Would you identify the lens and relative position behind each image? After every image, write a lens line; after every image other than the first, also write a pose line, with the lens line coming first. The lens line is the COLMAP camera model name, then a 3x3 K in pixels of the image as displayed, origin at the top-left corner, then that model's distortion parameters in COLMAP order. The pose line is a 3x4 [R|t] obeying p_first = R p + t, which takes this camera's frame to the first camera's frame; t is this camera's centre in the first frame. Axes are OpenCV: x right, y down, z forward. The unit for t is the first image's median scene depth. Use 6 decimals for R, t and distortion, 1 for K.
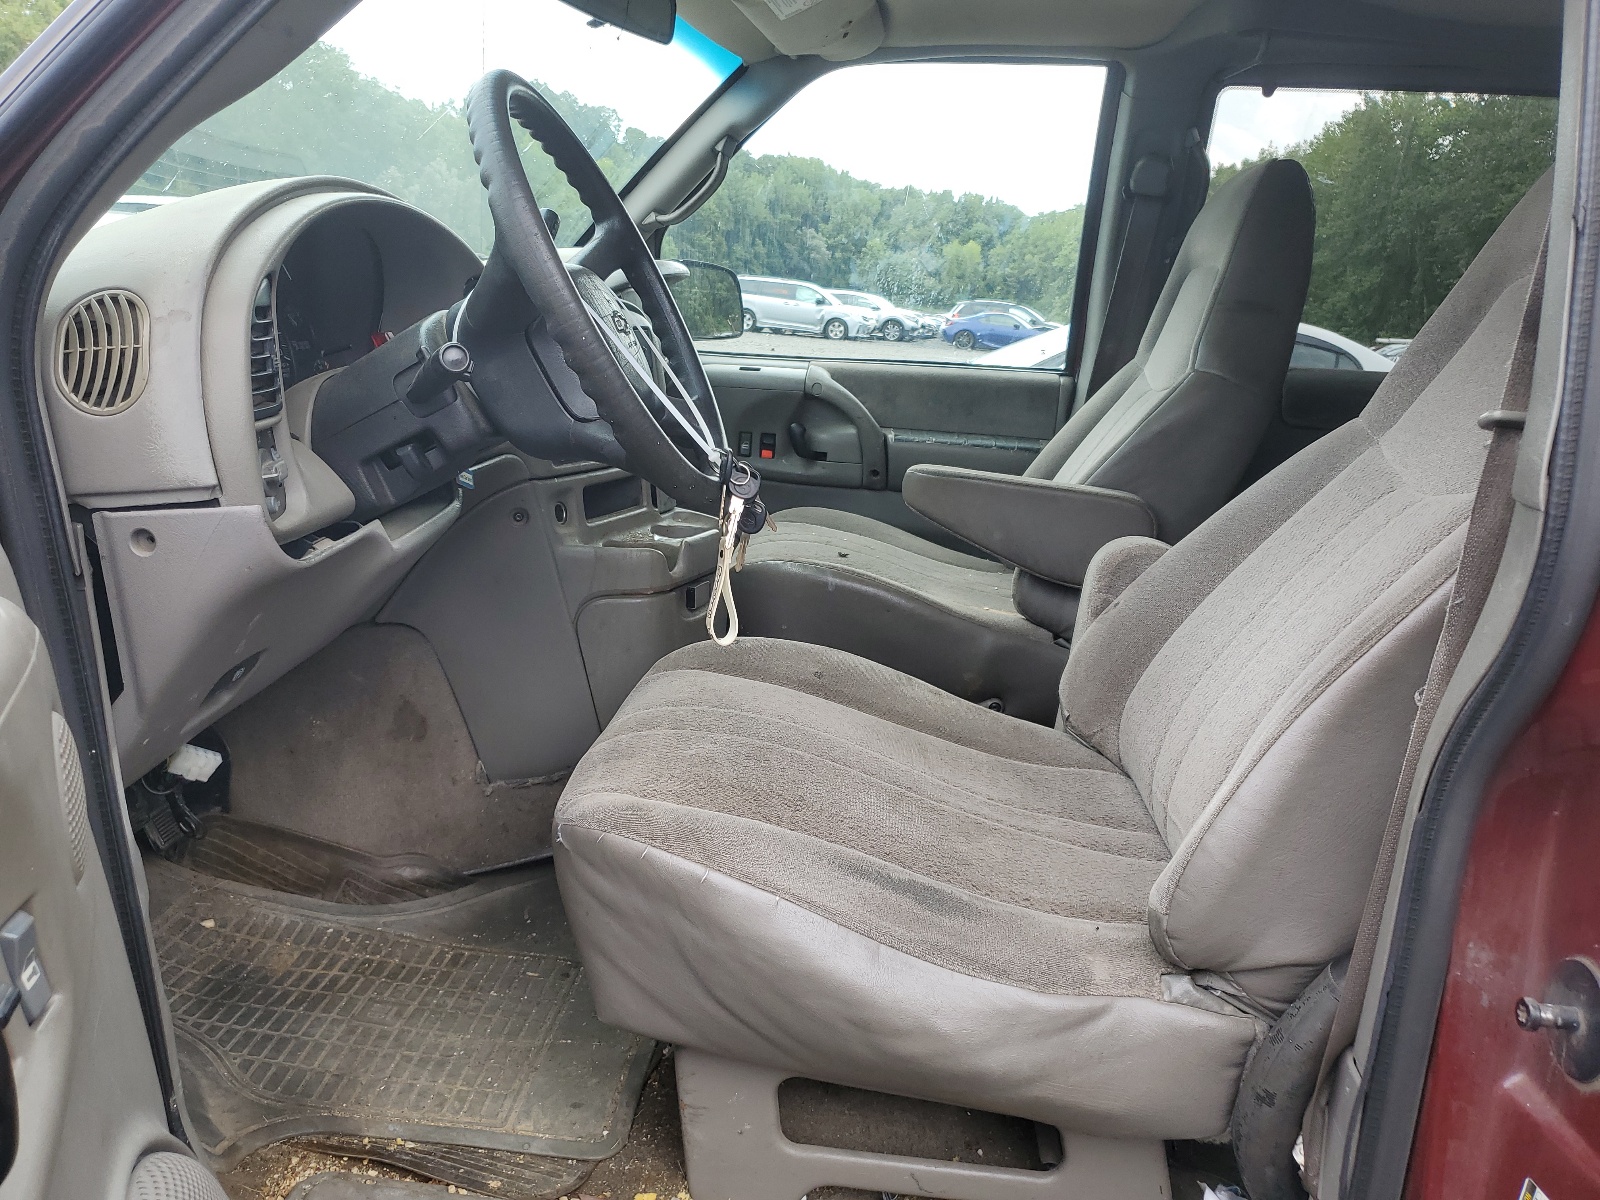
lens RADIAL K [[1323.4, 0, 800.0], [0, 1323.4, 600.0], [0, 0, 1]] dist [0.005949, -0.001221]
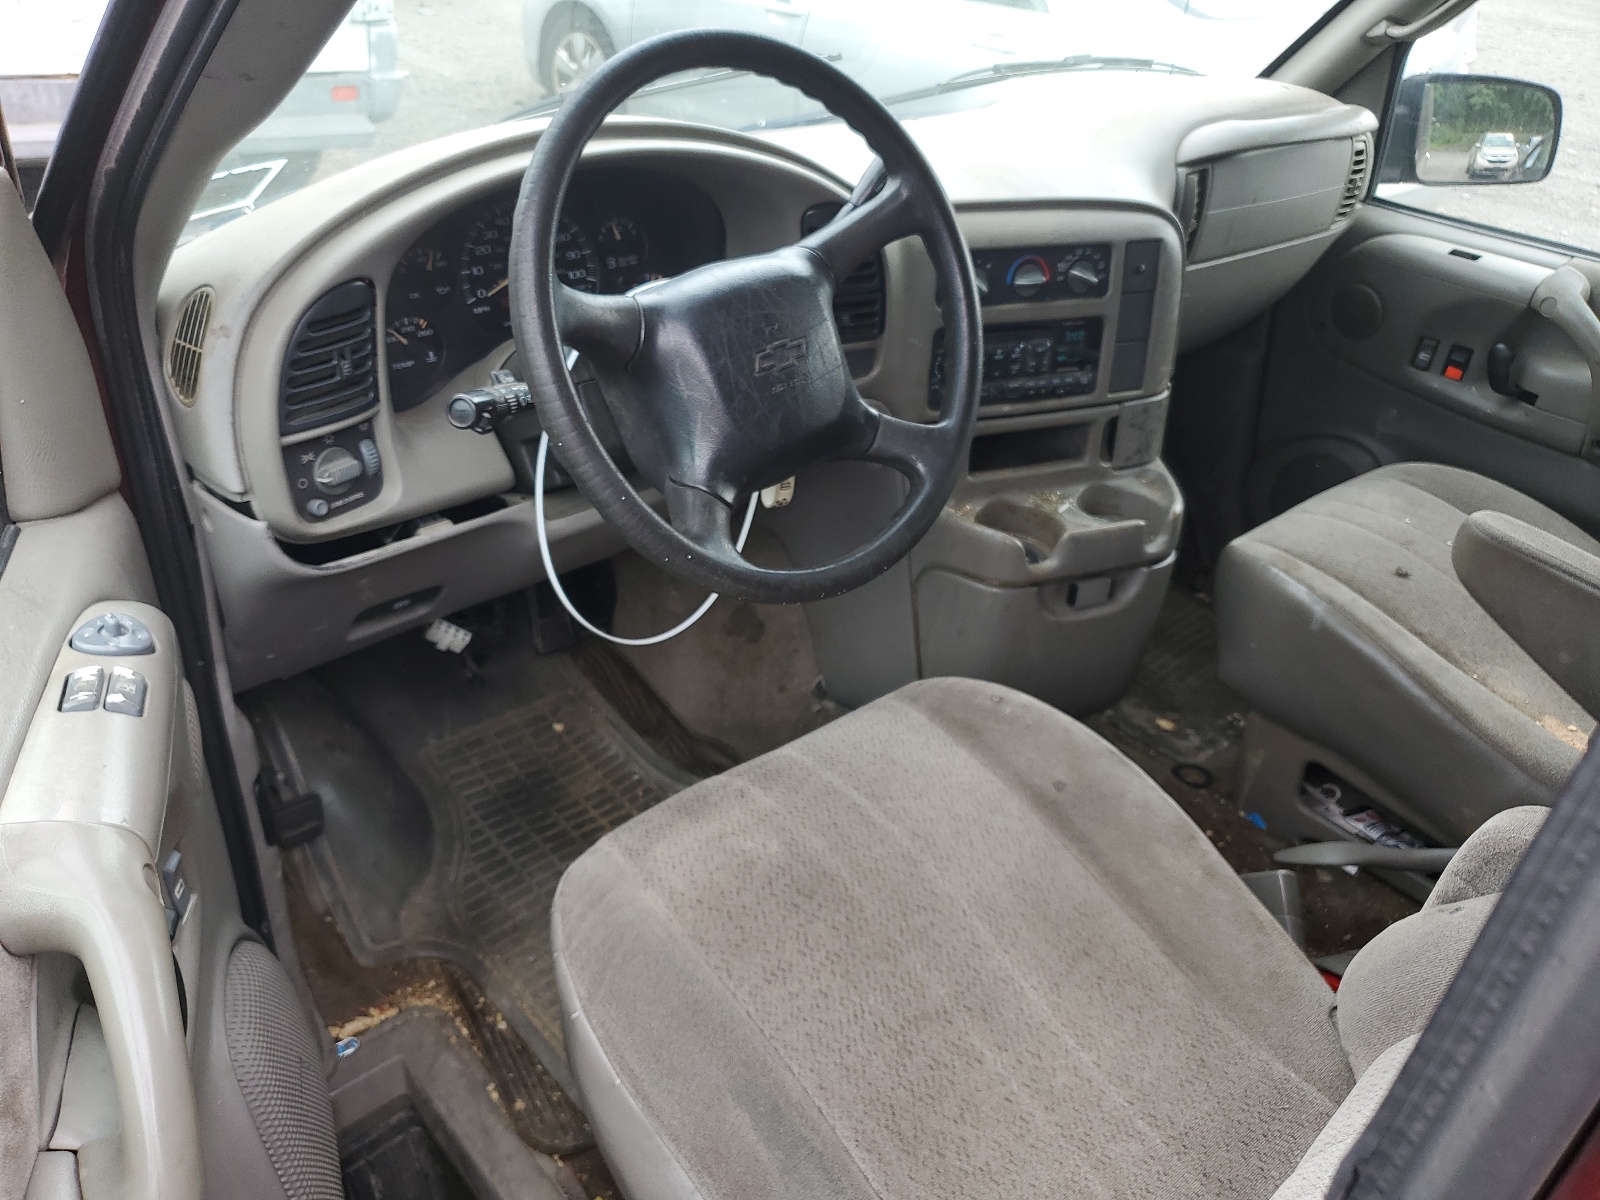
lens RADIAL K [[1323.4, 0, 800.0], [0, 1323.4, 600.0], [0, 0, 1]] dist [0.005949, -0.001221]
pose [[0.694510, 0.383424, -0.608804, 0.334452], [-0.192017, 0.914254, 0.356748, -0.288289], [0.693387, -0.130864, 0.708582, 0.333376]]
